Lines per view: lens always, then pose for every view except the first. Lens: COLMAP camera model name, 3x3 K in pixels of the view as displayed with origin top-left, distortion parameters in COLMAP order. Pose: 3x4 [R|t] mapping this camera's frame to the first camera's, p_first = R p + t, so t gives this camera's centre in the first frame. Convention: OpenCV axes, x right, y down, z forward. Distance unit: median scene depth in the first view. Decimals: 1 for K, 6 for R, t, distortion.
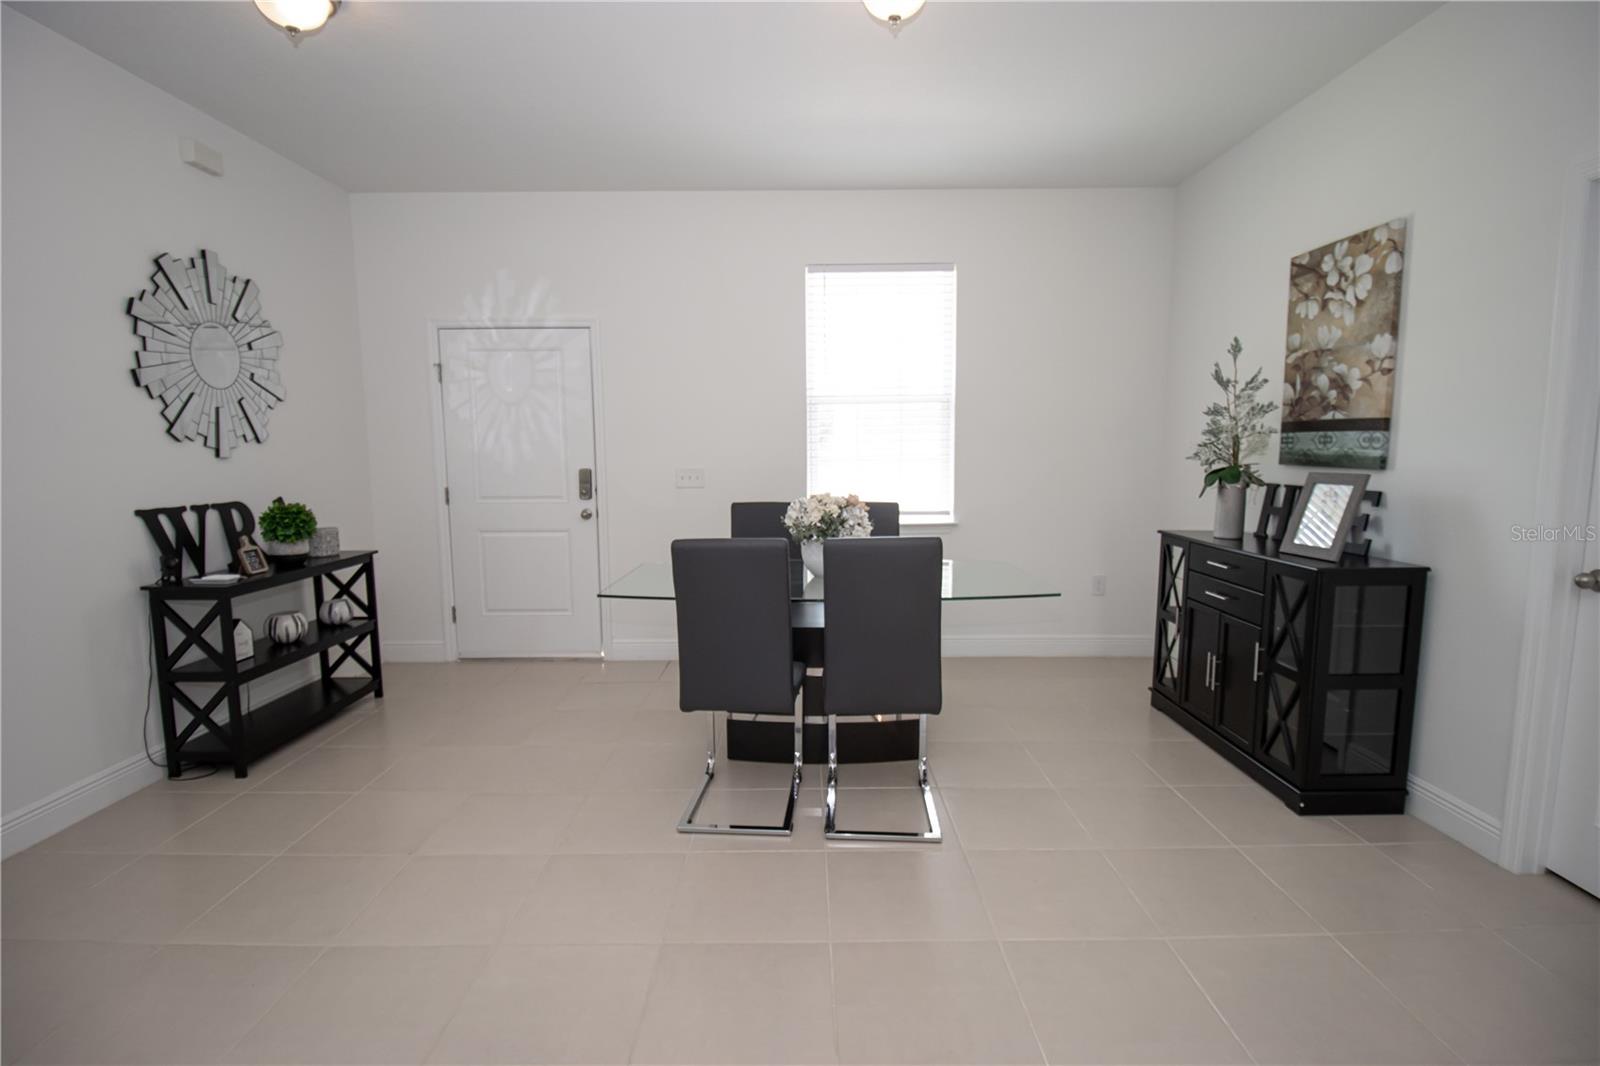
lens RADIAL K [[748.2, 0, 801.0], [0, 748.2, 535.4], [0, 0, 1]] dist [-0.000648, -0.013235]
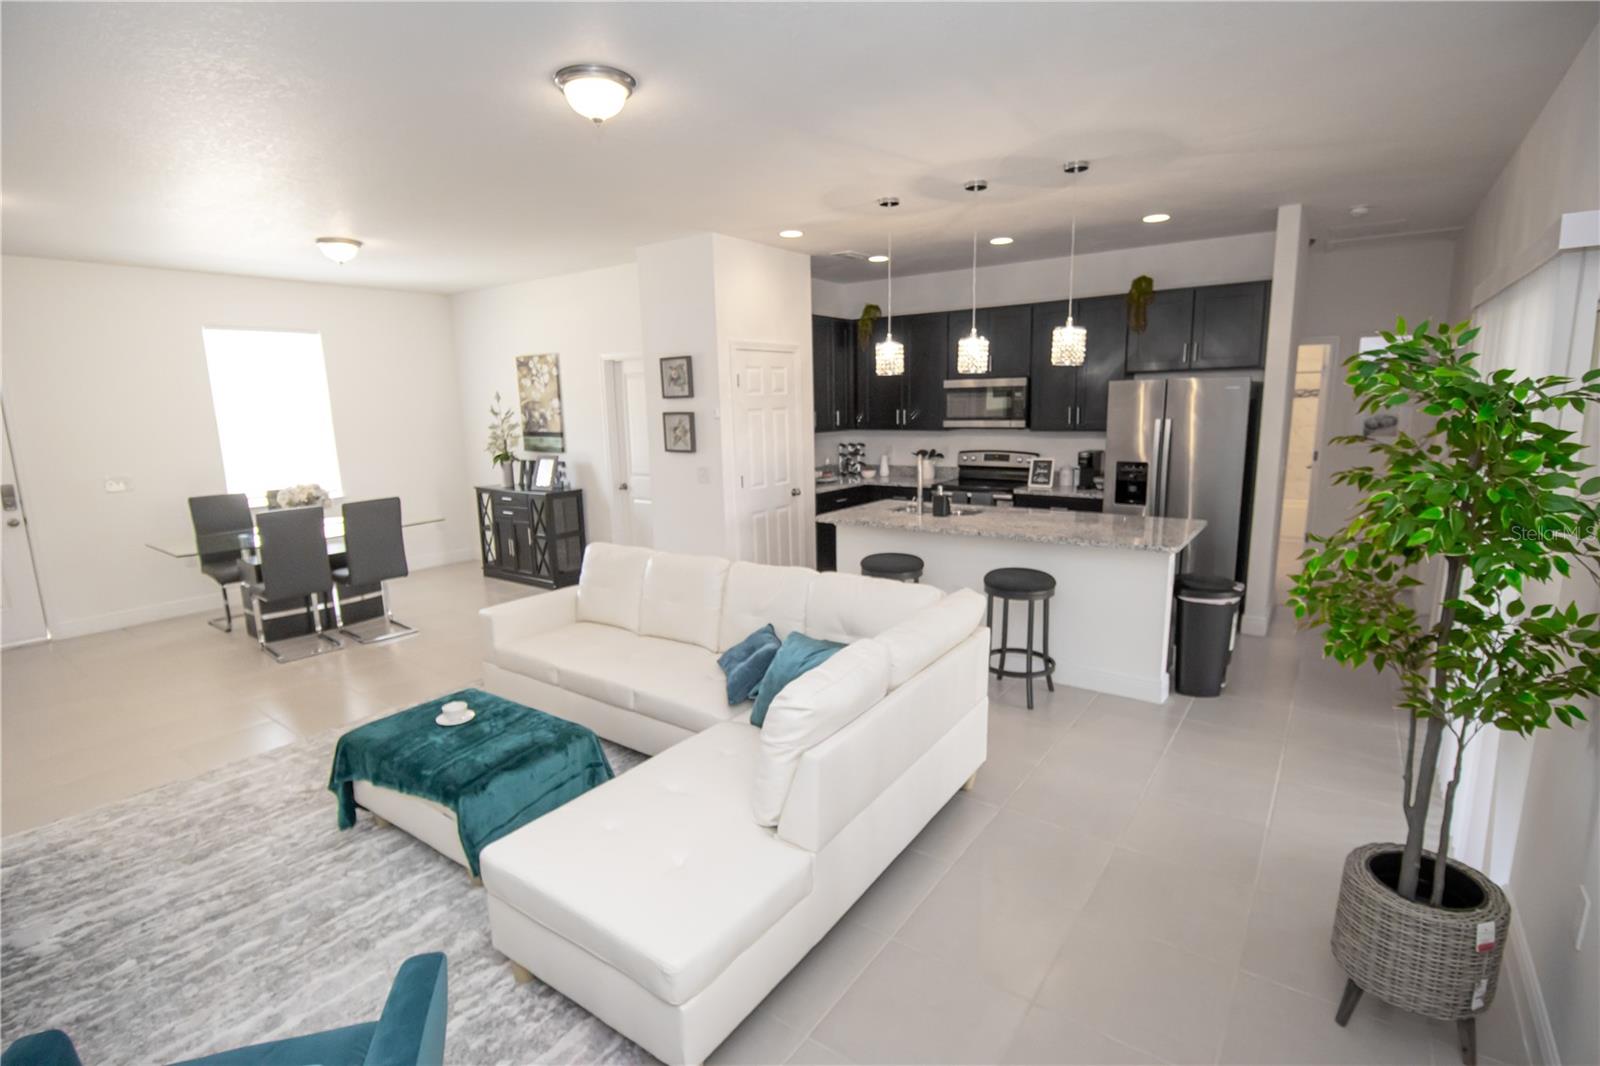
lens RADIAL K [[748.2, 0, 795.1], [0, 748.2, 540.4], [0, 0, 1]] dist [-0.000648, -0.013235]
pose [[0.590599, -0.152946, 0.792339, -0.738795], [0.111147, 0.987934, 0.107854, 0.017839], [-0.799274, 0.024367, 0.600472, -1.045605]]
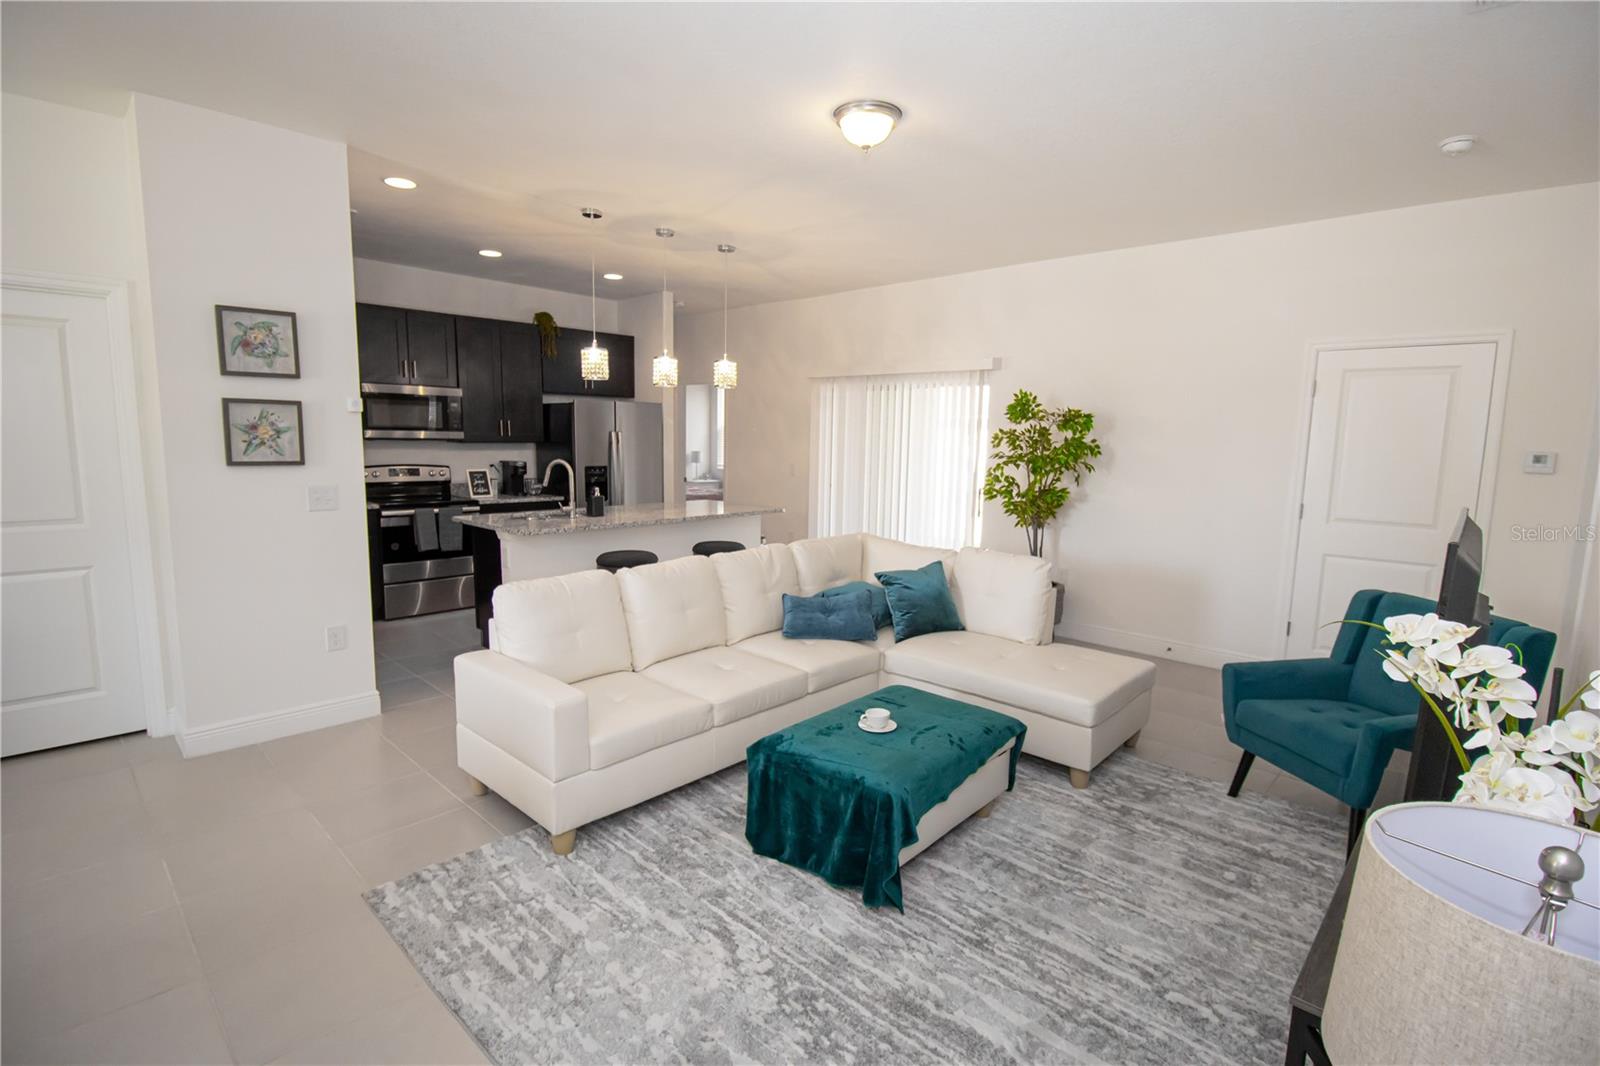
lens RADIAL K [[748.2, 0, 799.8], [0, 748.2, 535.1], [0, 0, 1]] dist [-0.000648, -0.013235]
pose [[-0.726776, -0.097807, 0.679875, -0.760090], [0.066006, 0.975284, 0.210864, -0.109627], [-0.683696, 0.198127, -0.702357, 0.537216]]
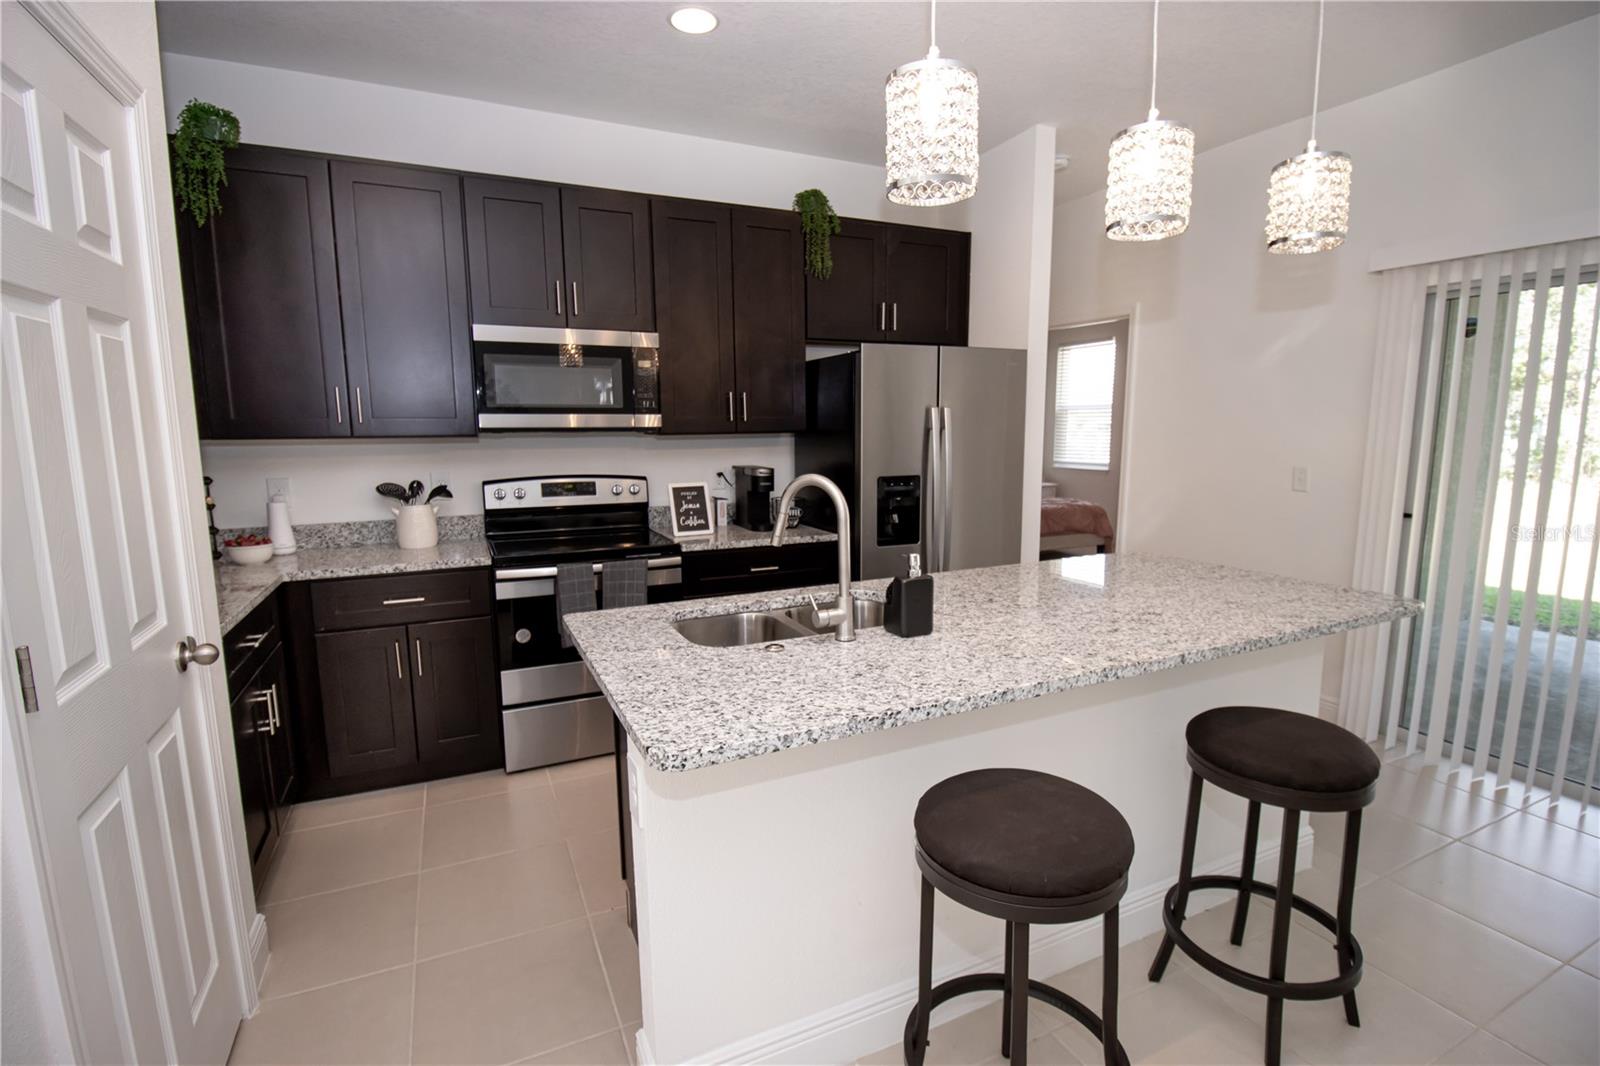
lens RADIAL K [[748.2, 0, 807.7], [0, 748.2, 535.8], [0, 0, 1]] dist [-0.000648, -0.013235]
pose [[-0.435109, -0.120627, 0.892261, 0.228863], [0.114293, 0.975569, 0.187624, -0.022715], [-0.893094, 0.183616, -0.410691, -0.032678]]
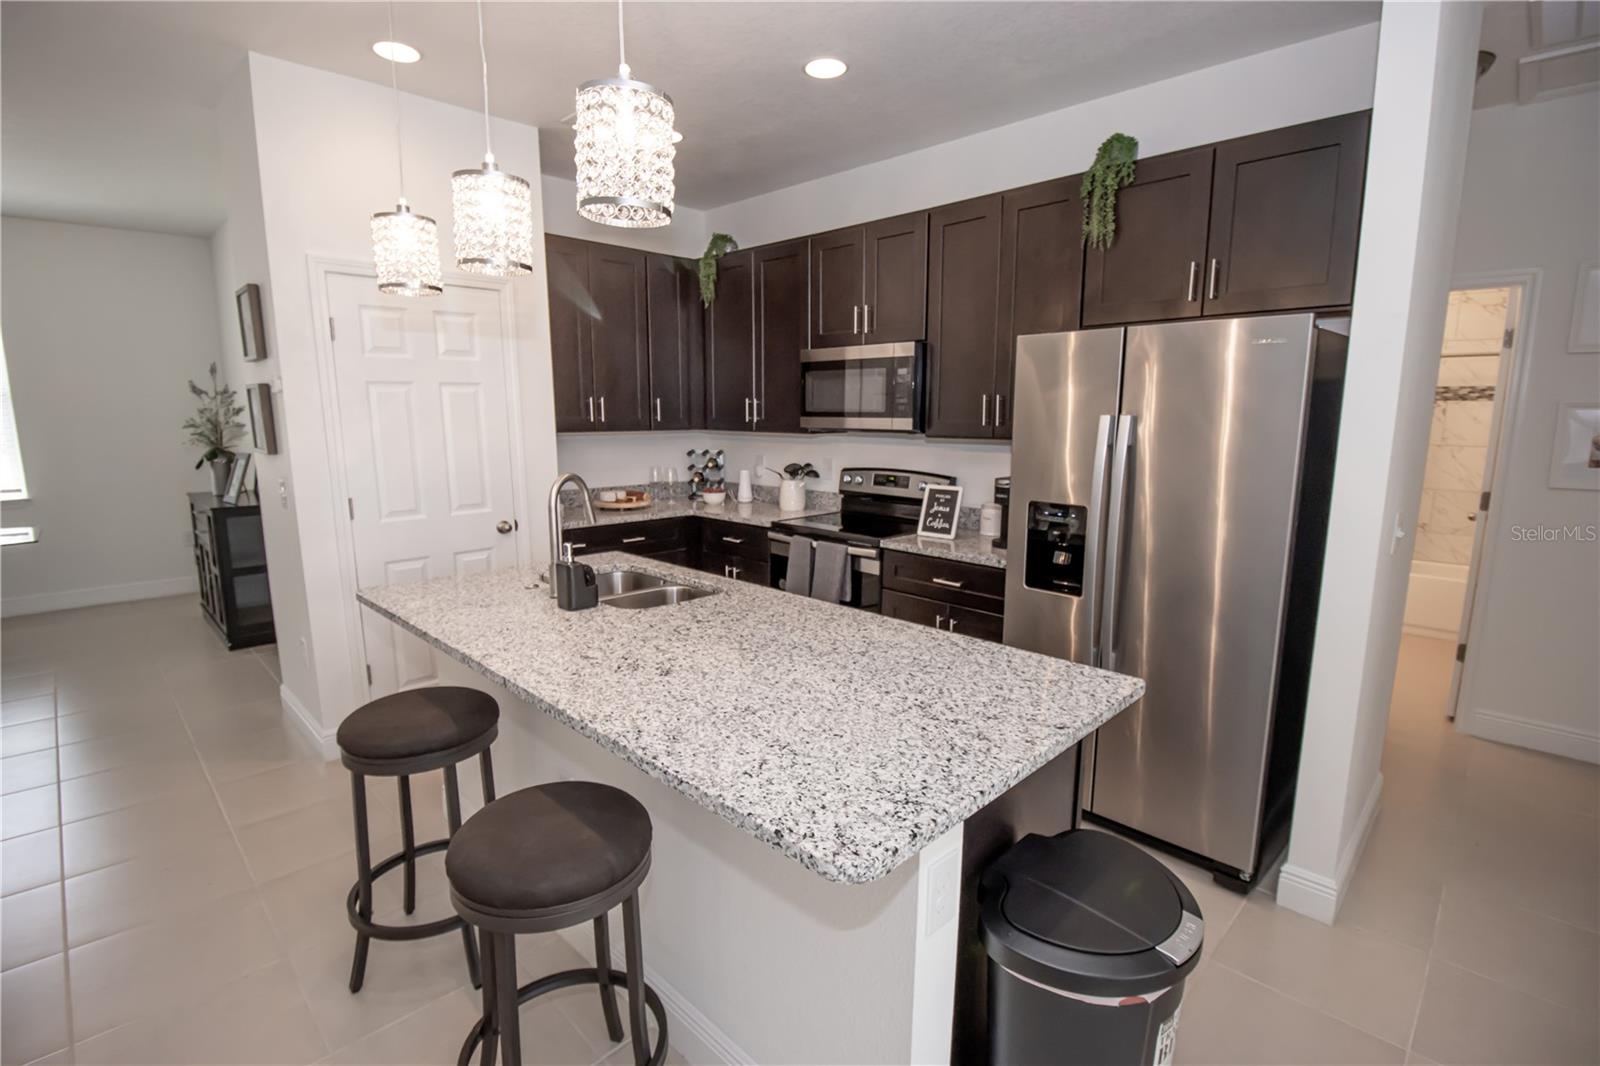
lens RADIAL K [[748.2, 0, 798.2], [0, 748.2, 539.8], [0, 0, 1]] dist [-0.000648, -0.013235]
pose [[0.703358, -0.111956, 0.701964, 0.357908], [0.075277, 0.993697, 0.083059, 0.062358], [-0.706839, -0.005579, 0.707353, -1.019451]]
